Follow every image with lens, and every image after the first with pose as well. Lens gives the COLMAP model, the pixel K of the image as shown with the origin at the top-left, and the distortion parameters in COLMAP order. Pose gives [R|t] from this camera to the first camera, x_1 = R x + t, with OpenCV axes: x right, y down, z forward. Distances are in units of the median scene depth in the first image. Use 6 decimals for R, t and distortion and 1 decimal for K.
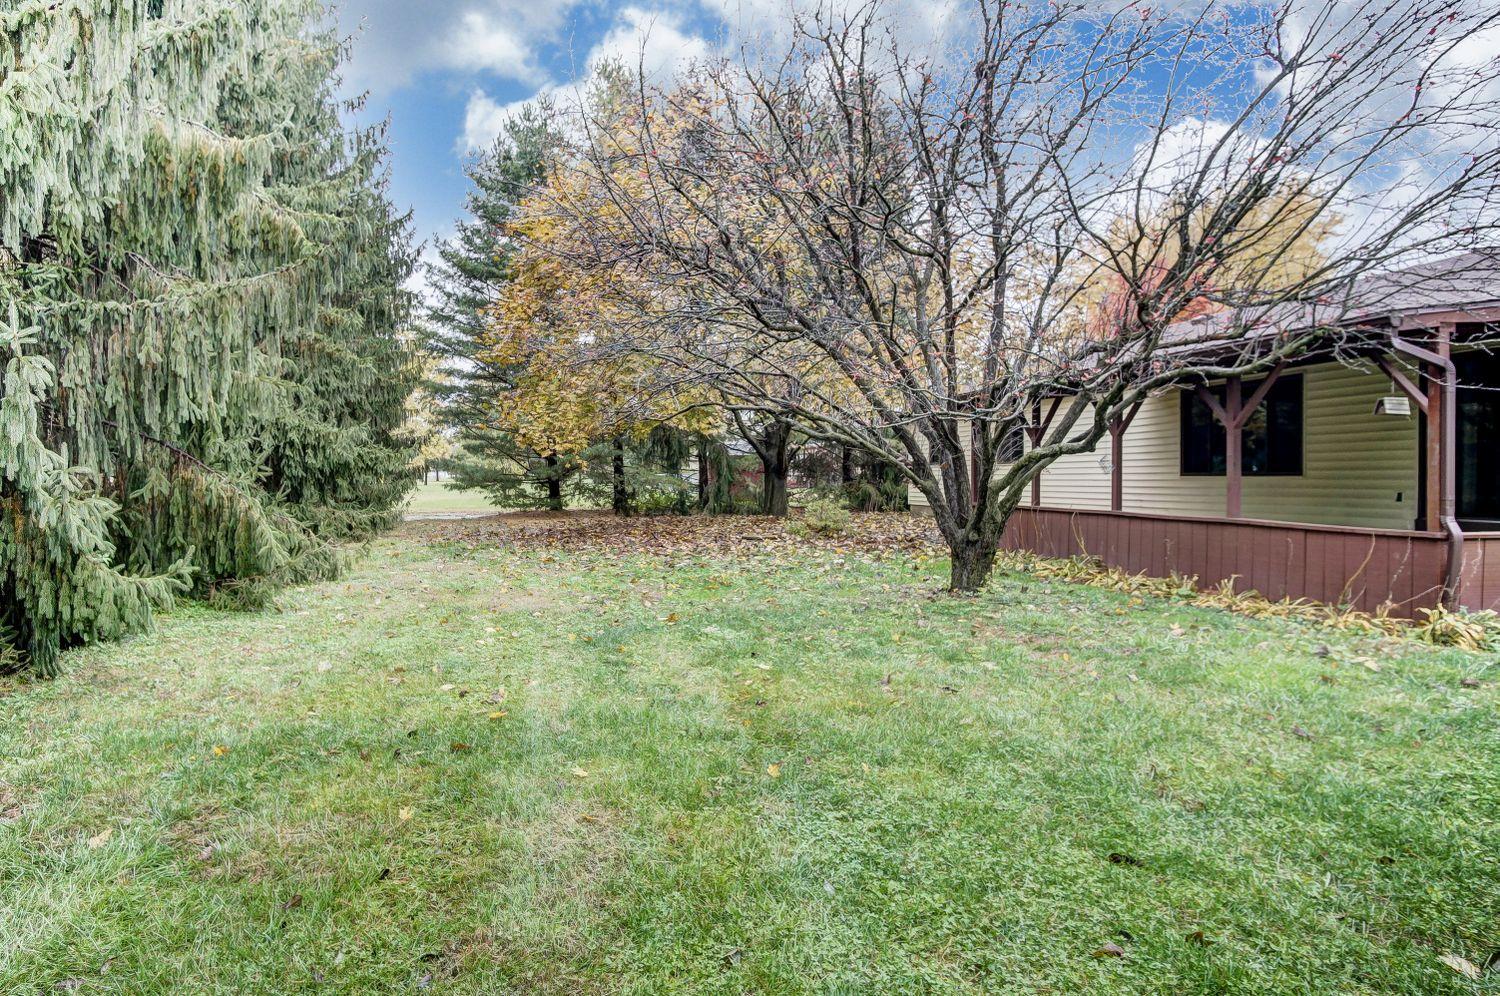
lens RADIAL K [[817.8, 0, 721.5], [0, 817.8, 473.9], [0, 0, 1]] dist [-0.035165, 0.014349]
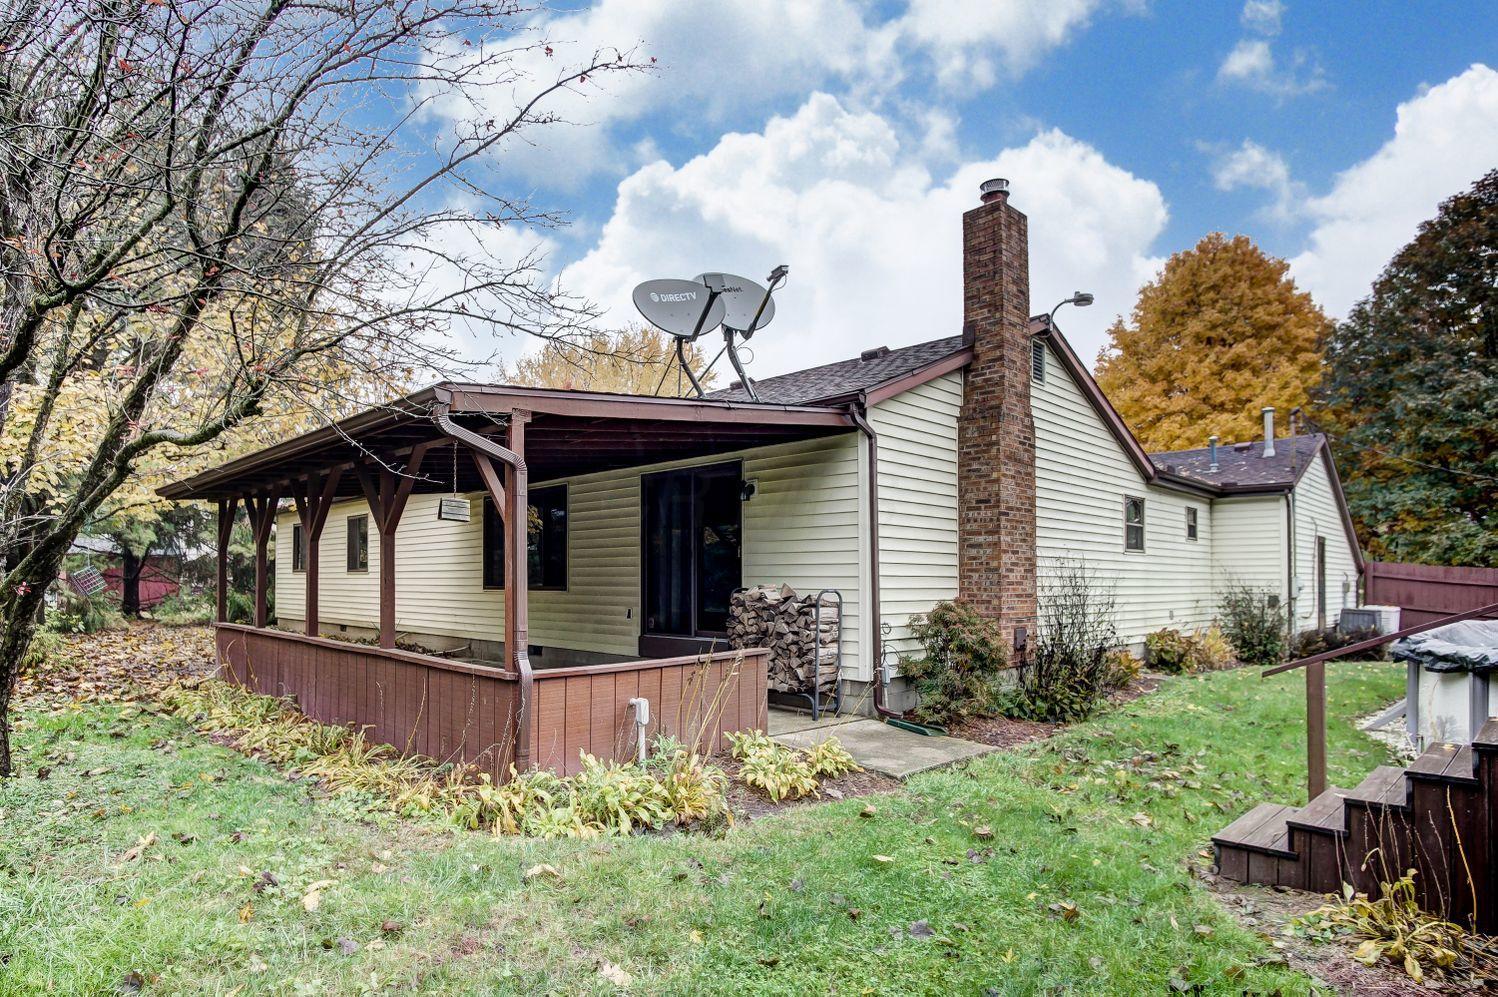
lens RADIAL K [[800.9, 0, 729.8], [0, 800.9, 563.3], [0, 0, 1]] dist [-0.013931, 0.000247]
pose [[0.793055, 0.022440, 0.608737, 0.588831], [-0.009828, 0.999663, -0.024048, -0.018916], [-0.609071, 0.013089, 0.793007, 0.244853]]
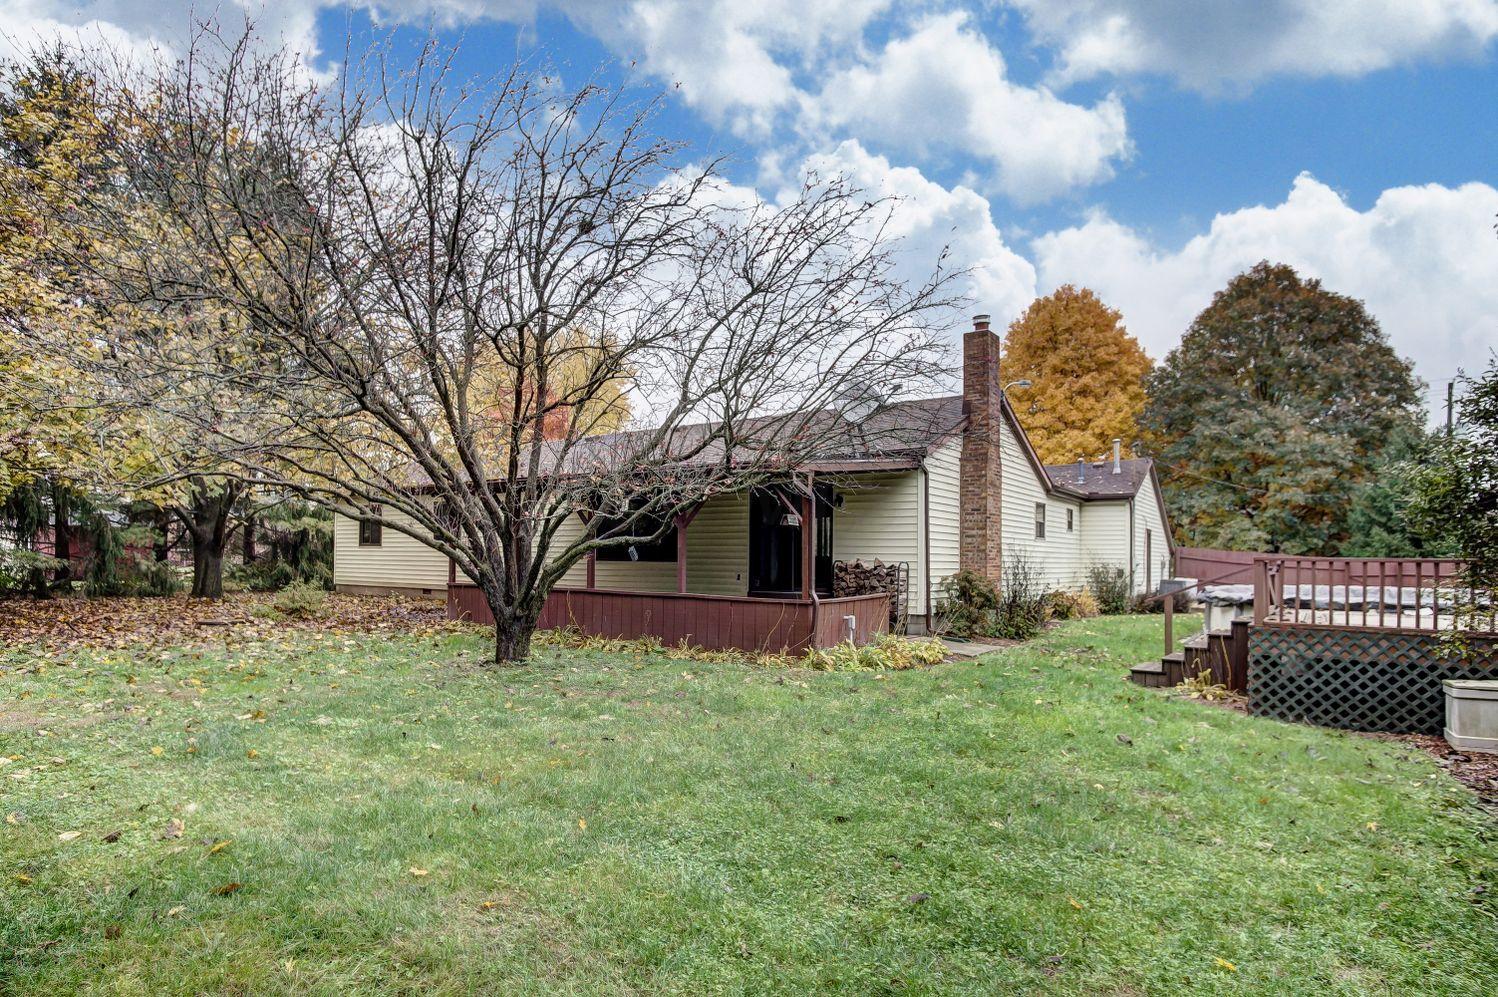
lens RADIAL K [[747.3, 0, 710.9], [0, 747.3, 547.7], [0, 0, 1]] dist [-0.024582, 0.000004]
pose [[0.712059, 0.024887, 0.701678, -0.299516], [-0.019402, 0.999687, -0.015767, -0.005200], [-0.701851, -0.002387, 0.712320, 0.072950]]
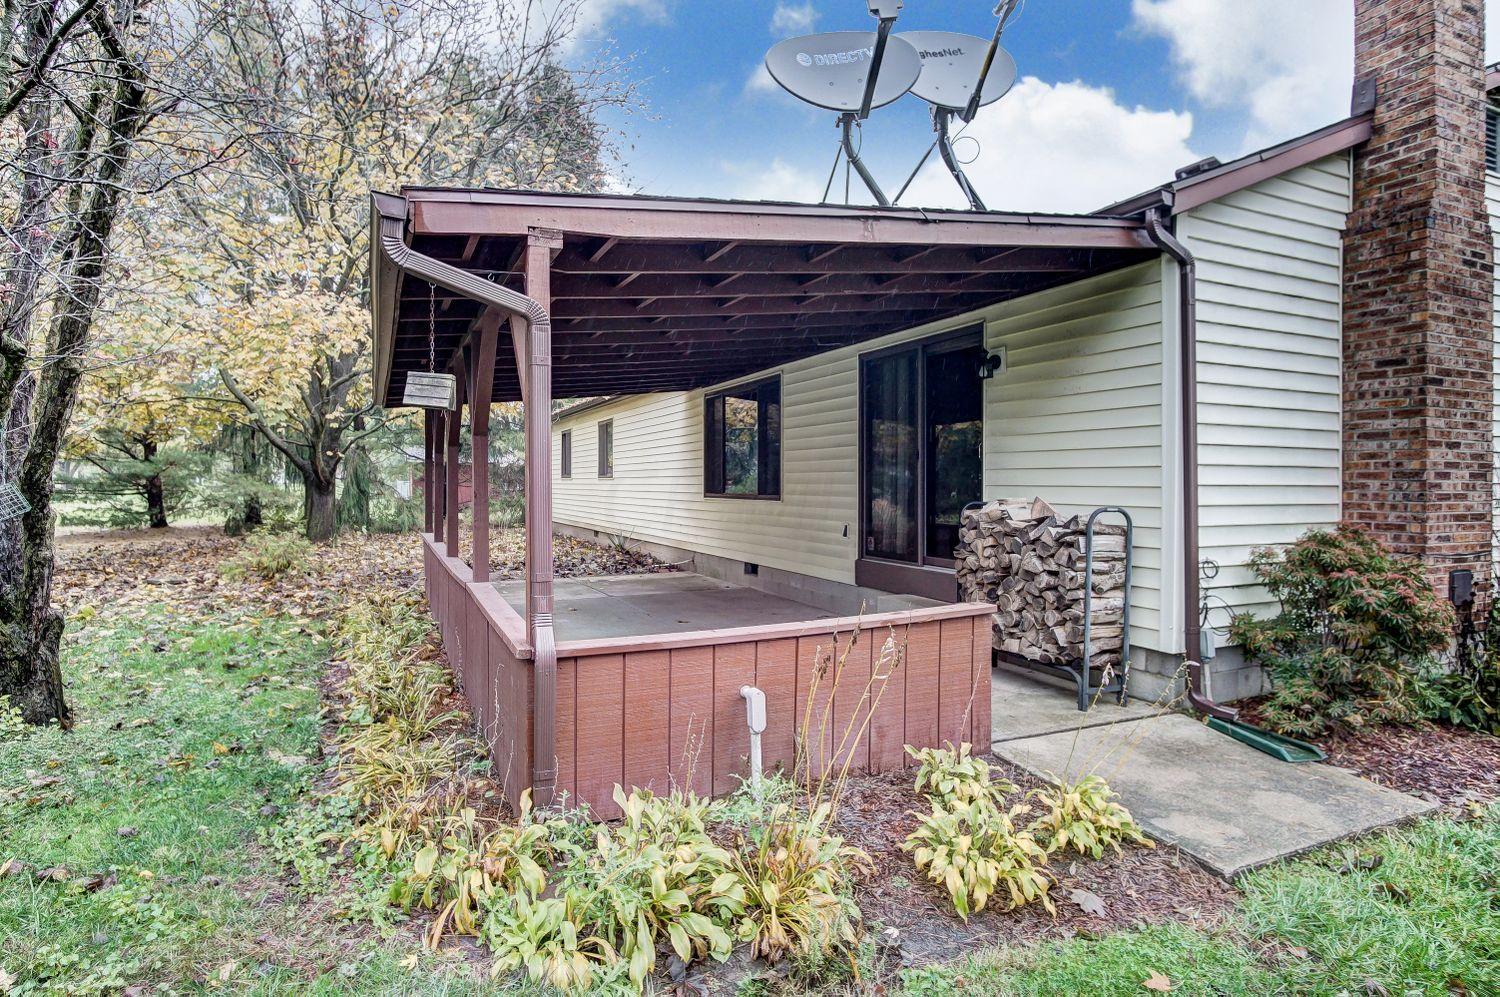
lens RADIAL K [[805.8, 0, 730.6], [0, 805.8, 492.6], [0, 0, 1]] dist [-0.028895, 0.008581]
pose [[0.954959, 0.004385, 0.296707, 0.868452], [-0.008684, 0.999876, 0.013172, -0.031626], [-0.296612, -0.015156, 0.954878, 0.484687]]
